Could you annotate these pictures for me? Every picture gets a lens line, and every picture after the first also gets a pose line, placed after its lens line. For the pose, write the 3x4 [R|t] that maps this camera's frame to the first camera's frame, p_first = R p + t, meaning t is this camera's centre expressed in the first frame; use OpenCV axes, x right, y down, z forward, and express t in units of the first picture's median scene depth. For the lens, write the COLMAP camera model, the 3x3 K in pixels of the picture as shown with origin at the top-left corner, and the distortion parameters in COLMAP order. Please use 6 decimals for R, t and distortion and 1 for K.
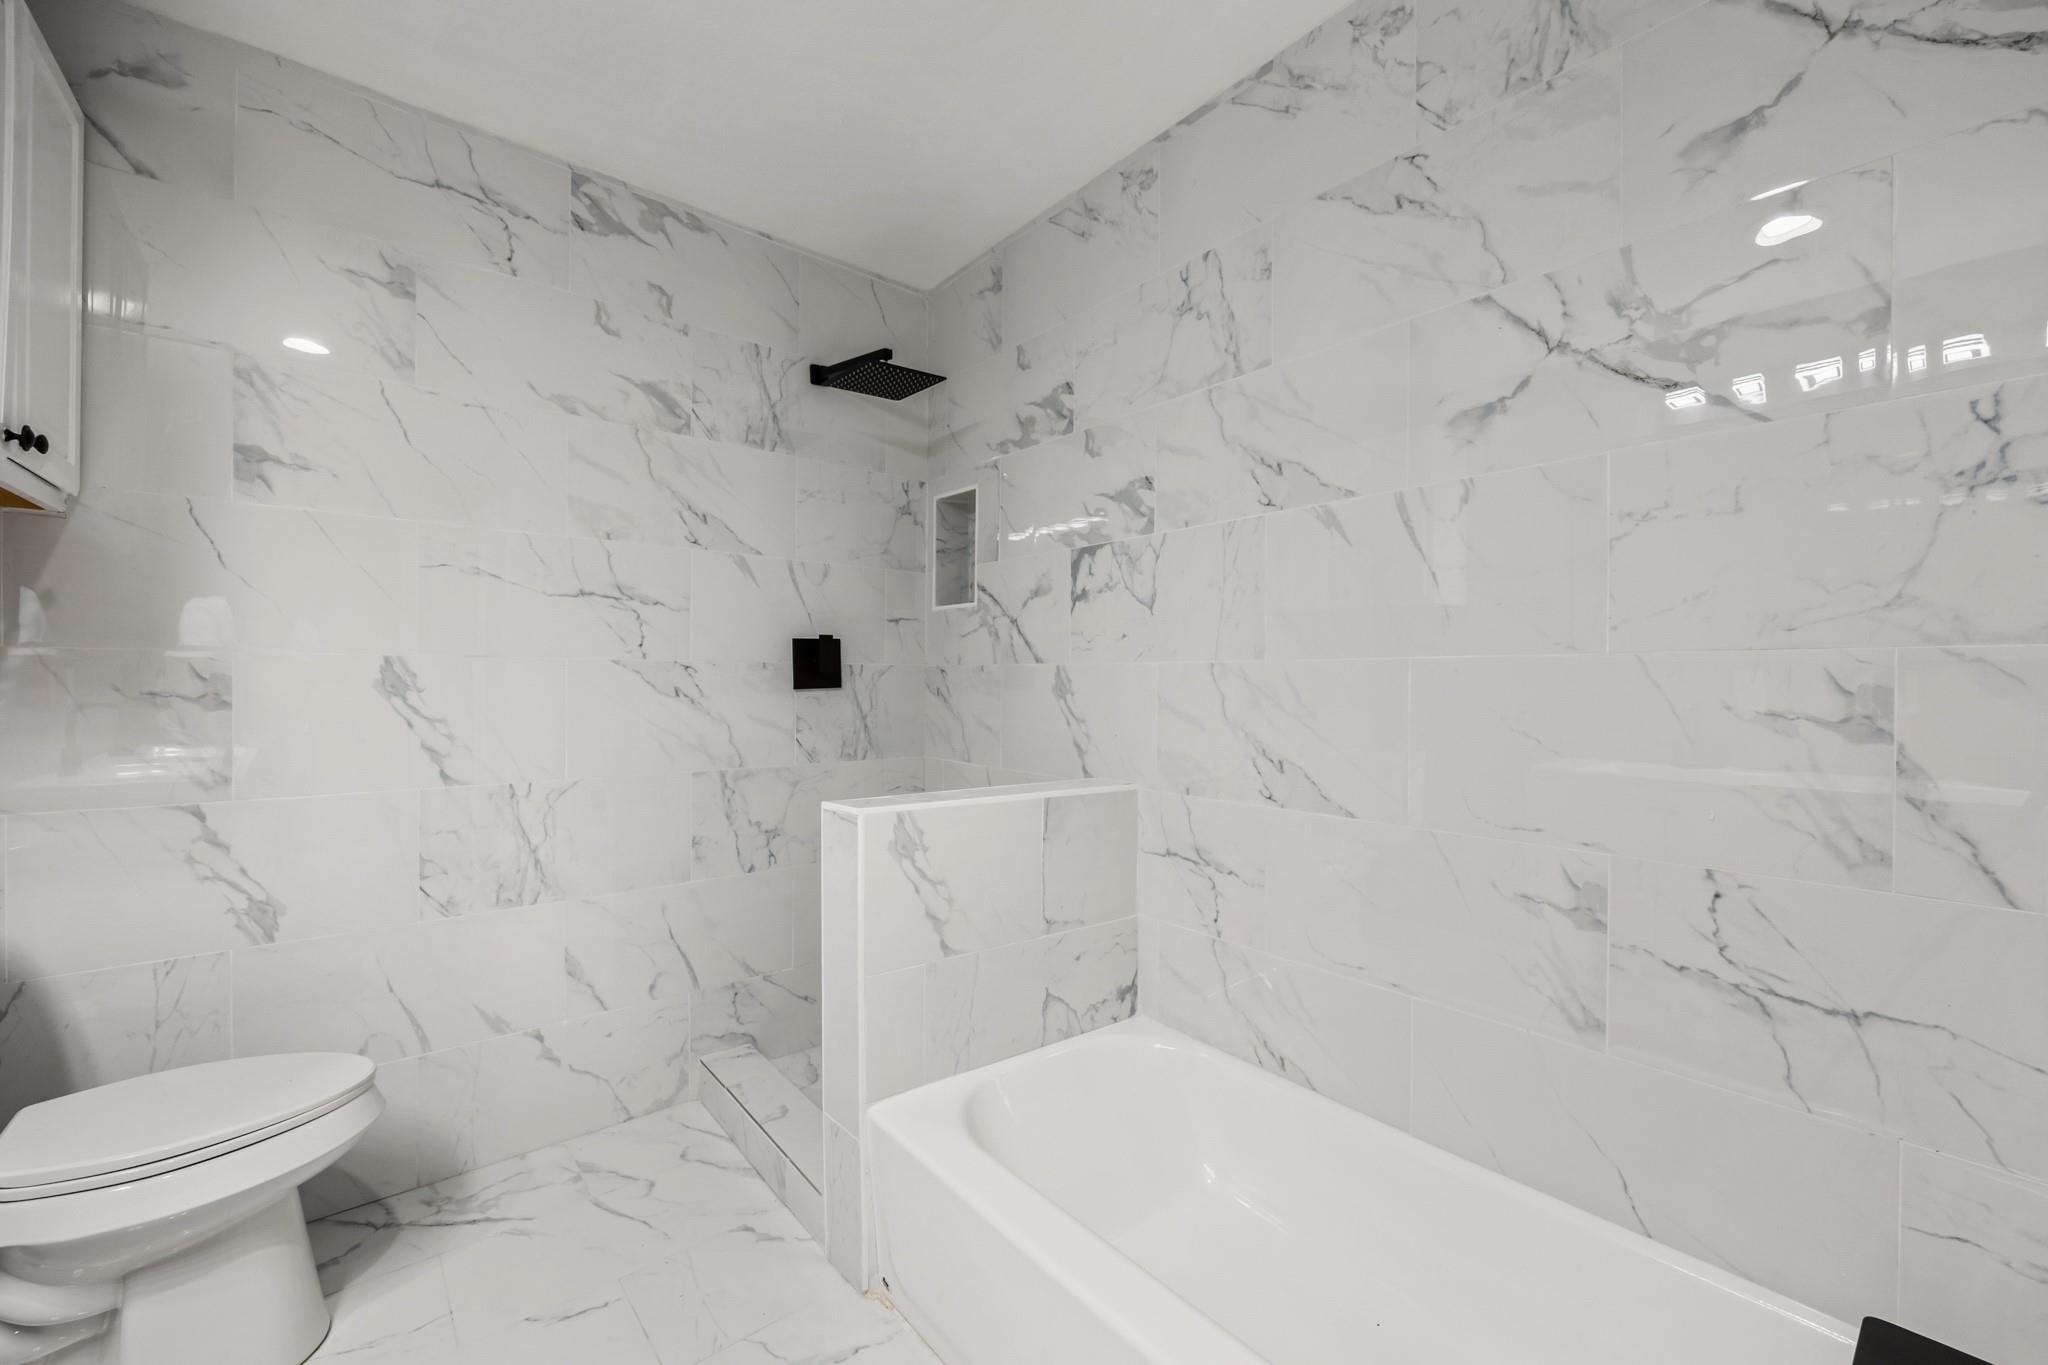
lens RADIAL K [[823.9, 0, 1018.8], [0, 823.9, 688.0], [0, 0, 1]] dist [-0.007904, 0.000517]
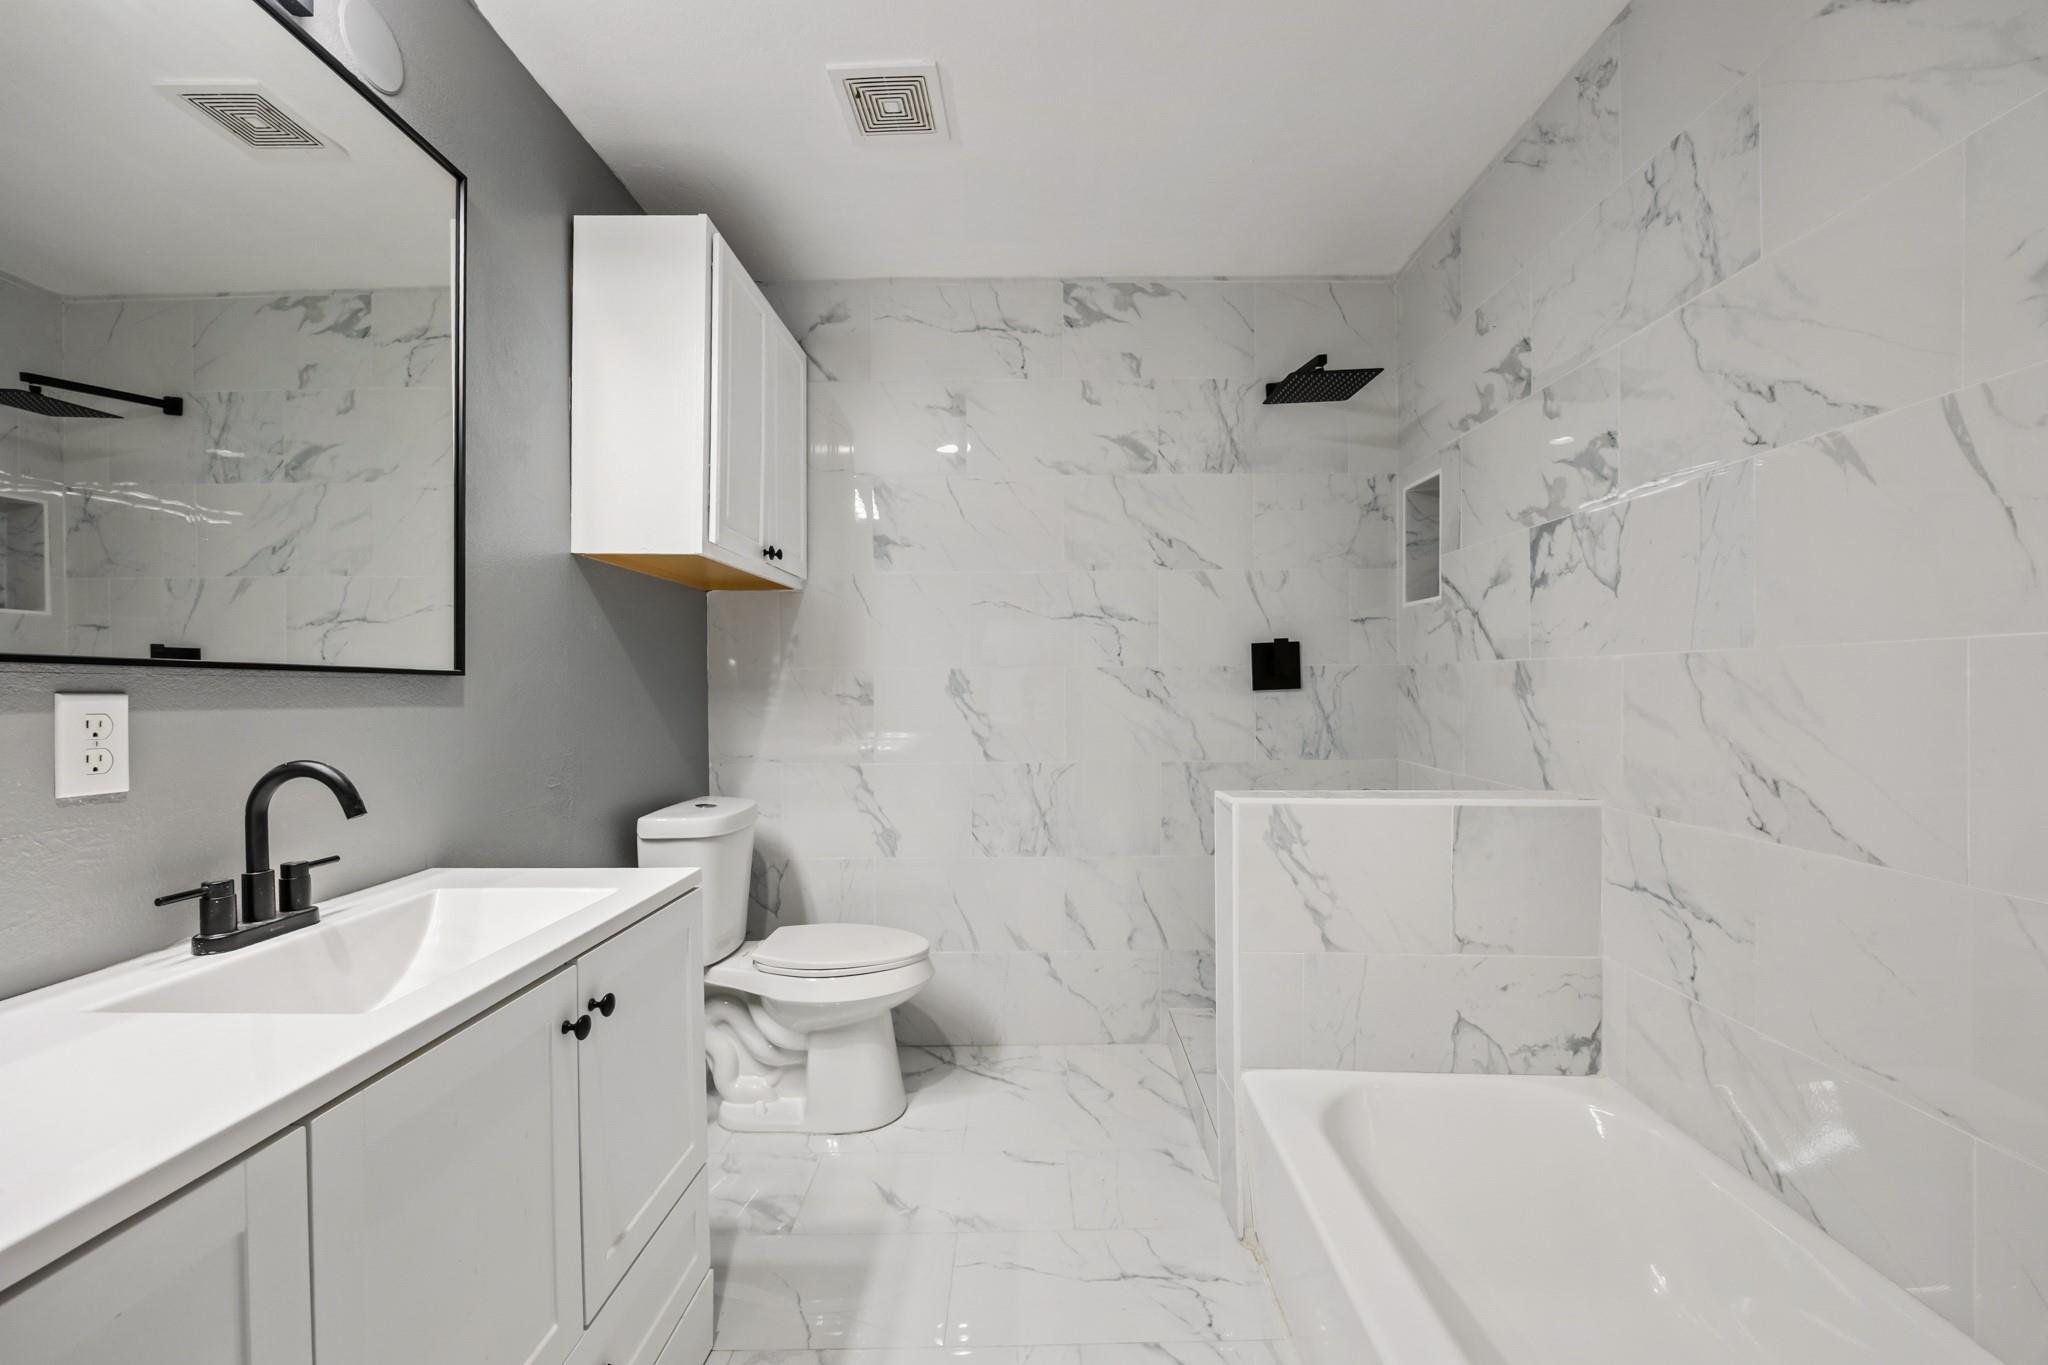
lens RADIAL K [[821.4, 0, 1027.7], [0, 821.4, 695.5], [0, 0, 1]] dist [-0.009732, 0.001305]
pose [[0.763308, -0.002364, -0.646031, 0.234898], [0.005846, 0.999978, 0.003248, 0.003505], [0.646009, -0.006256, 0.763304, -0.010639]]
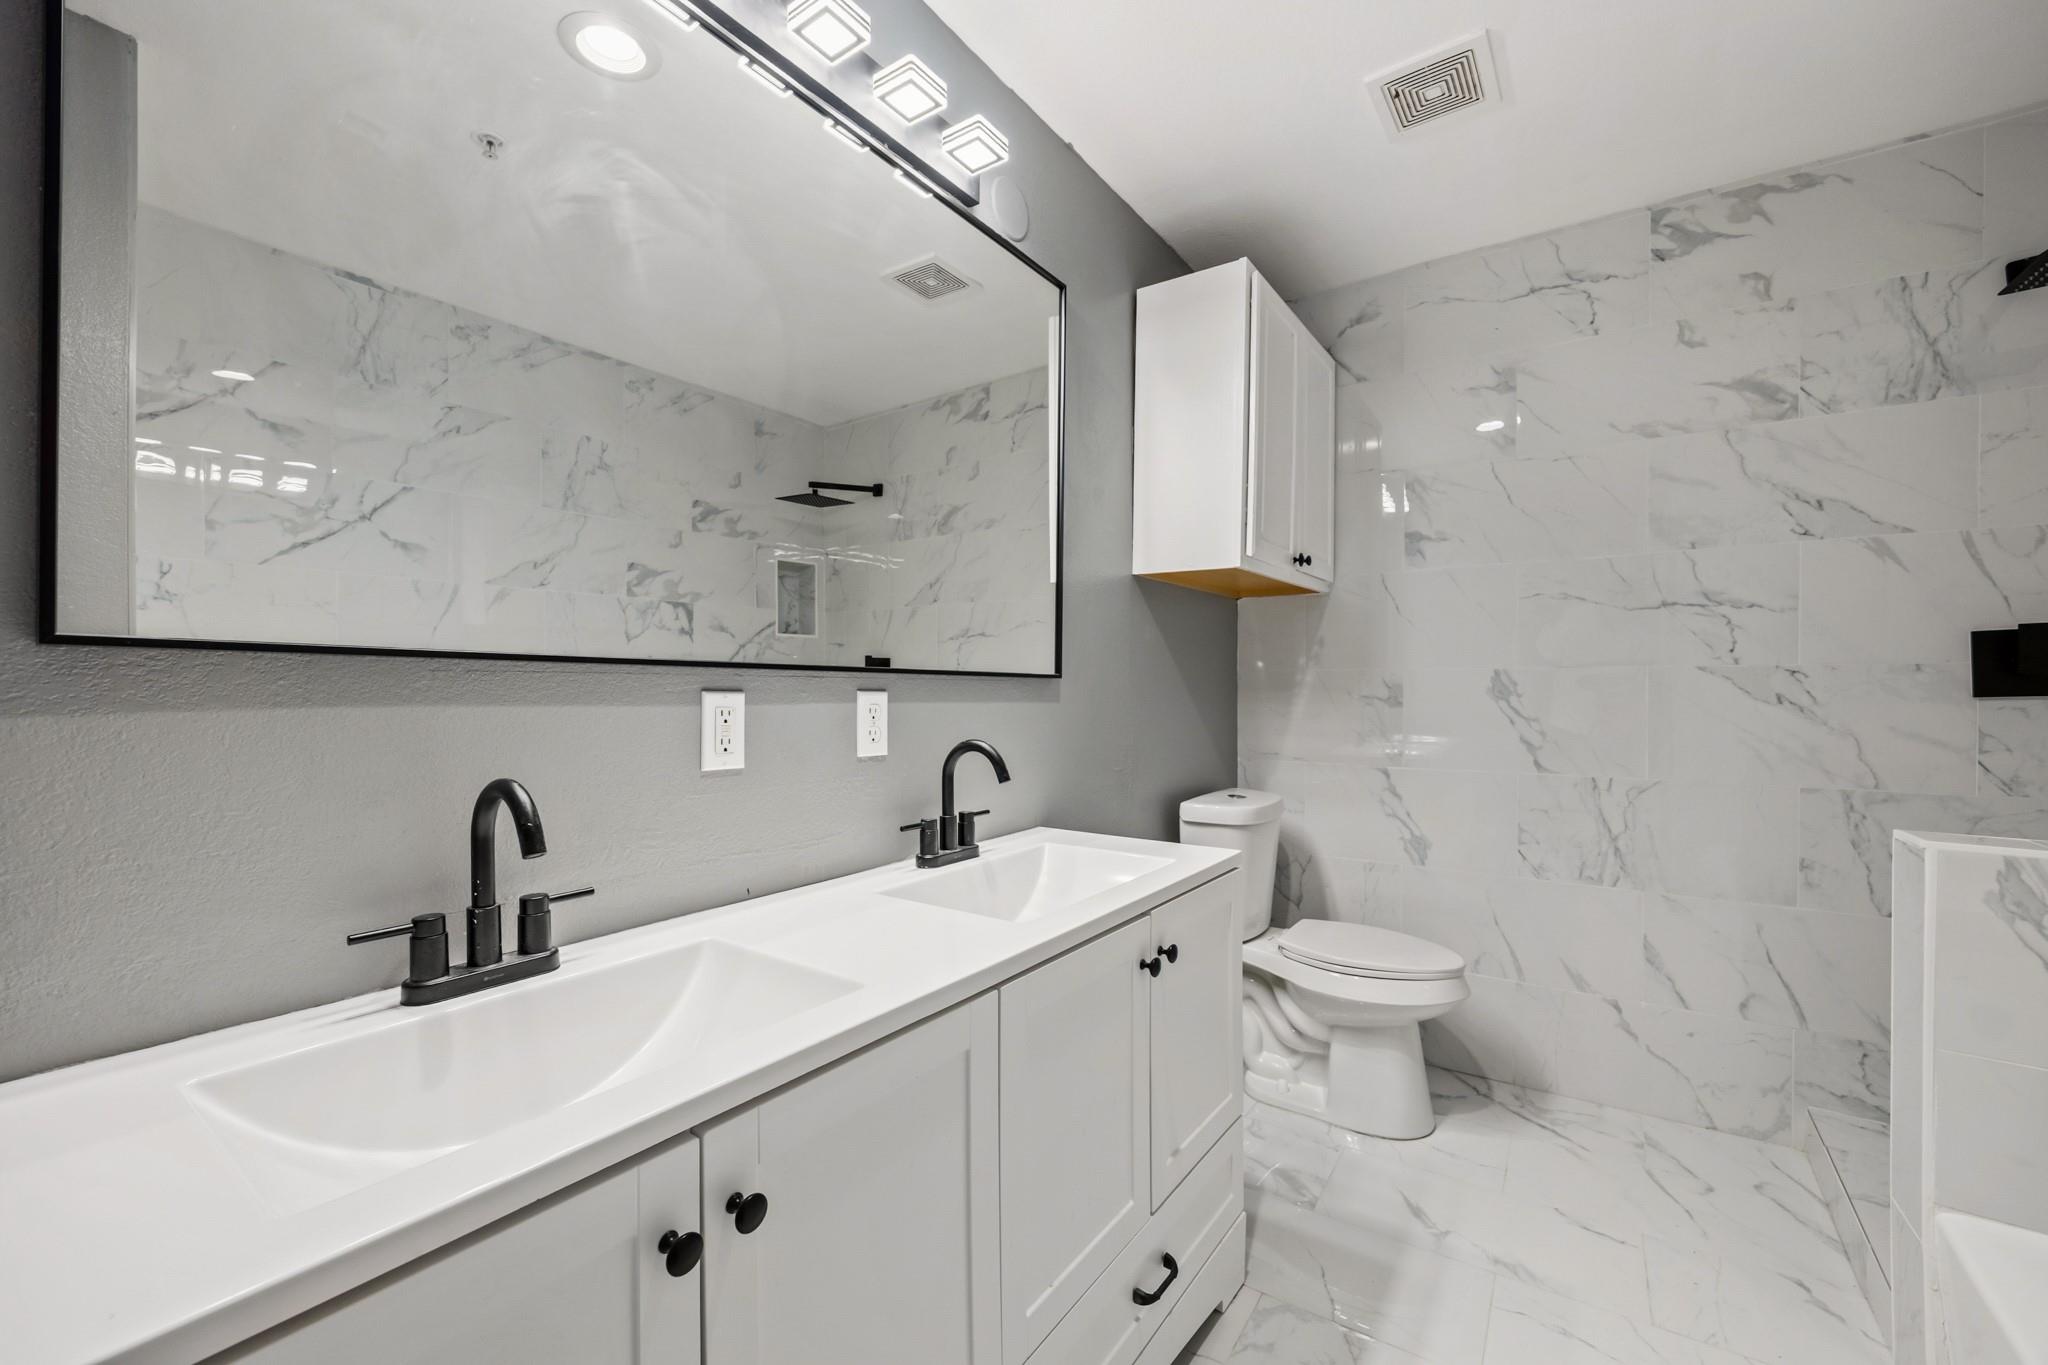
lens RADIAL K [[821.4, 0, 1027.7], [0, 821.4, 695.5], [0, 0, 1]] dist [-0.009732, 0.001305]
pose [[0.263924, 0.004908, -0.964531, 0.273166], [-0.004407, 0.999983, 0.003882, 0.001074], [0.964534, 0.003226, 0.263941, -0.066190]]
